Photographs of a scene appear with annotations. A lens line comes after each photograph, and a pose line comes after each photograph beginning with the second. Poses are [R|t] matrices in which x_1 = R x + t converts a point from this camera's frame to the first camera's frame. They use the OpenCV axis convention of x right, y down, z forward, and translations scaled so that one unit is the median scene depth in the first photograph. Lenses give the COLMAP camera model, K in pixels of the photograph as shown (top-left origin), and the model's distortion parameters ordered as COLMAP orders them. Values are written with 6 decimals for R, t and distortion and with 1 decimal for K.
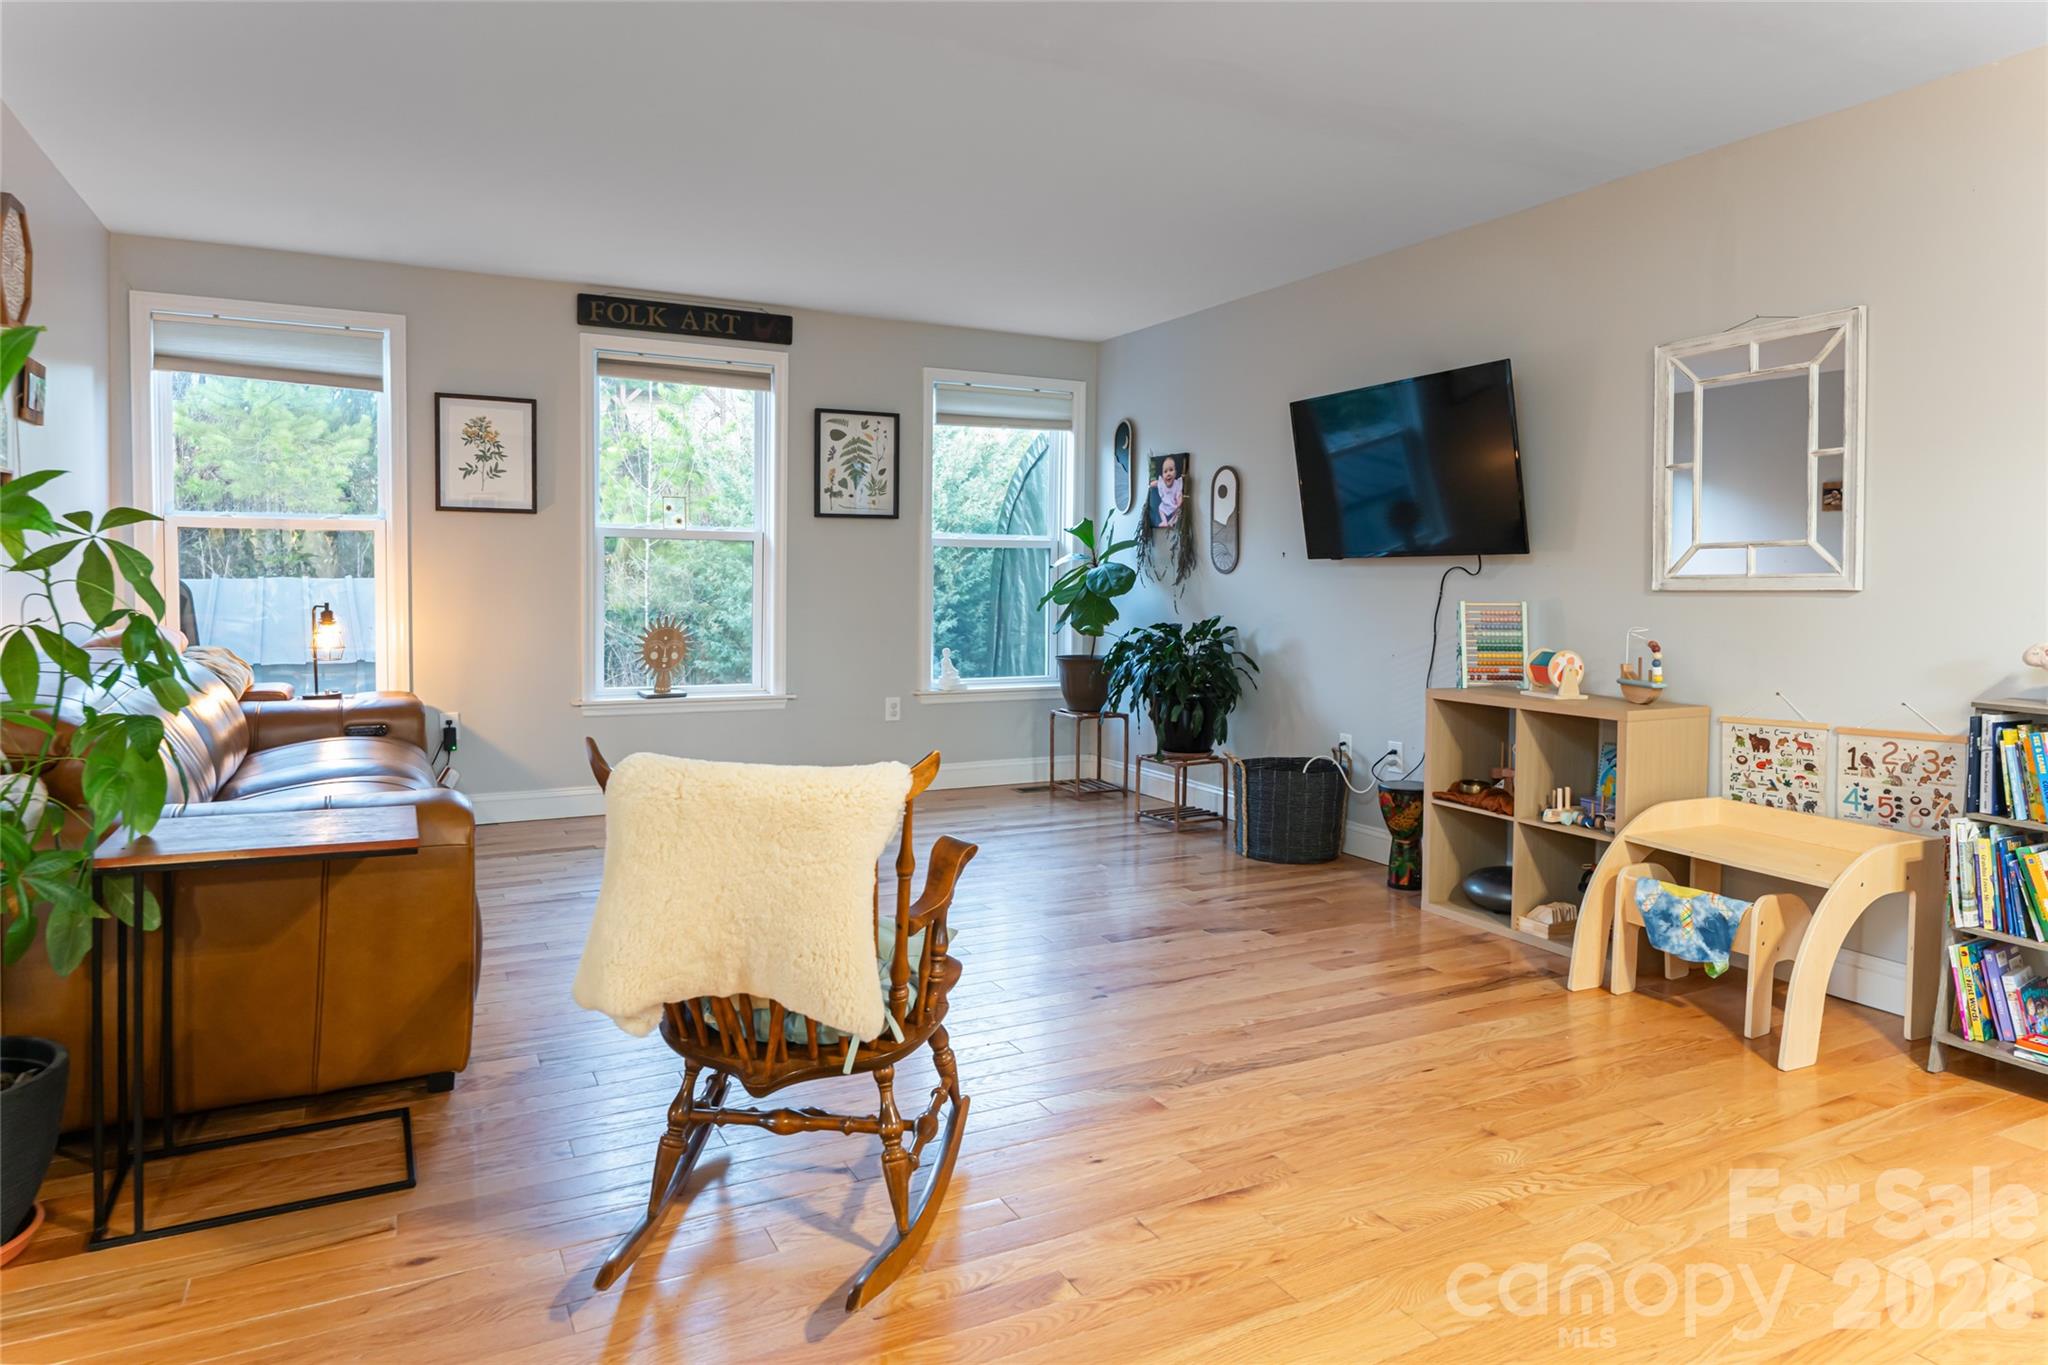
lens RADIAL K [[1243.0, 0, 1024.6], [0, 1243.0, 629.3], [0, 0, 1]] dist [-0.004231, -0.001737]
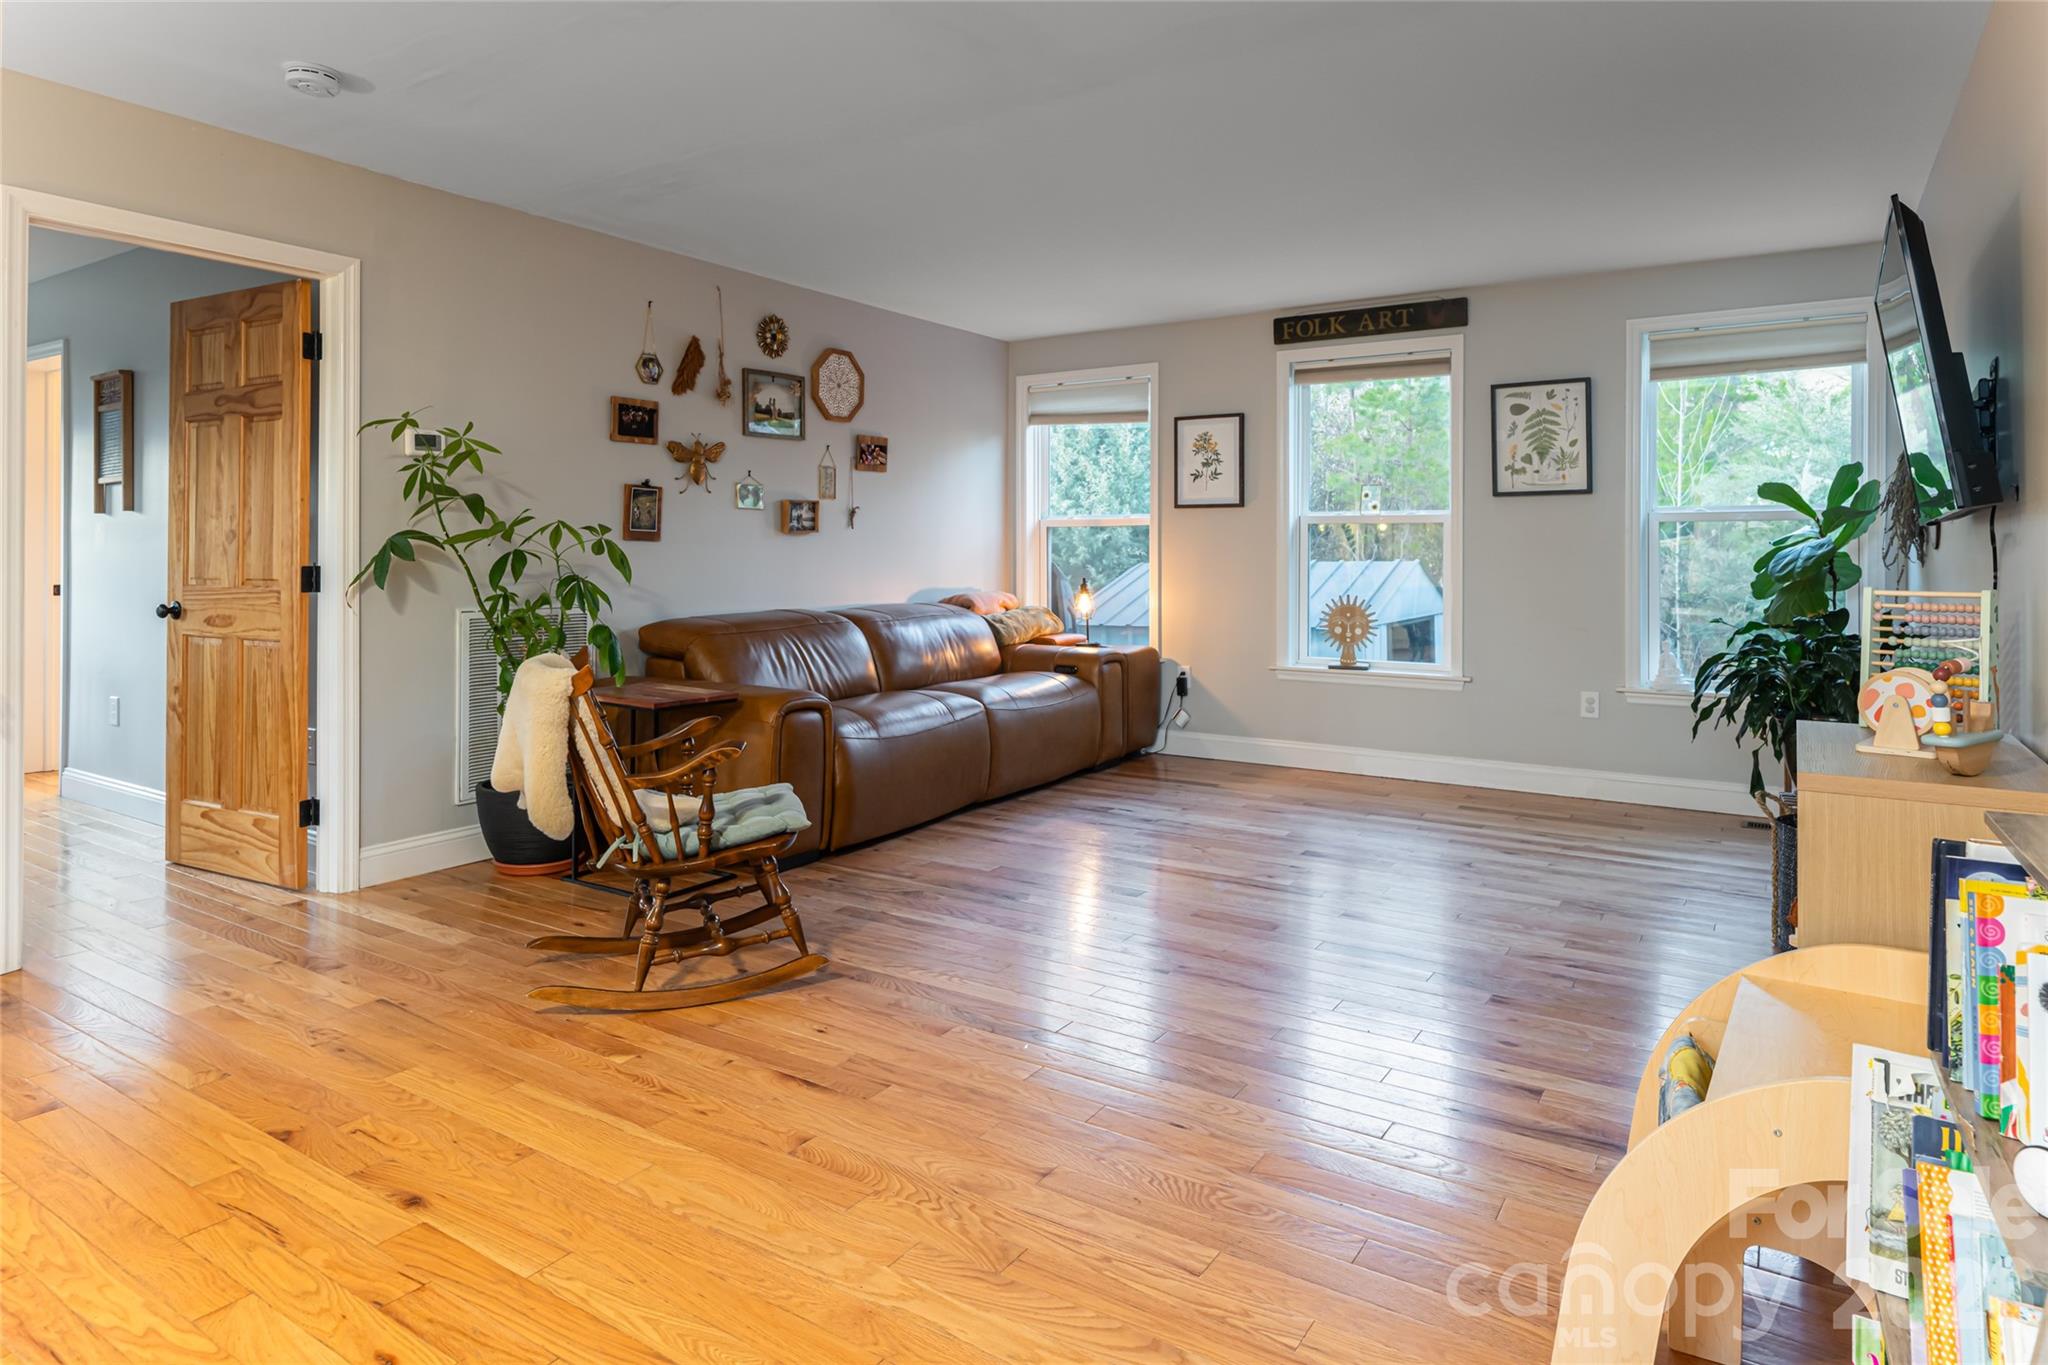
lens RADIAL K [[1191.6, 0, 1027.5], [0, 1191.6, 556.1], [0, 0, 1]] dist [-0.003883, -0.000276]
pose [[0.488261, -0.007790, -0.872663, 0.488851], [-0.034954, 0.998983, -0.028474, -0.004682], [0.871997, 0.044406, 0.487492, 0.242695]]
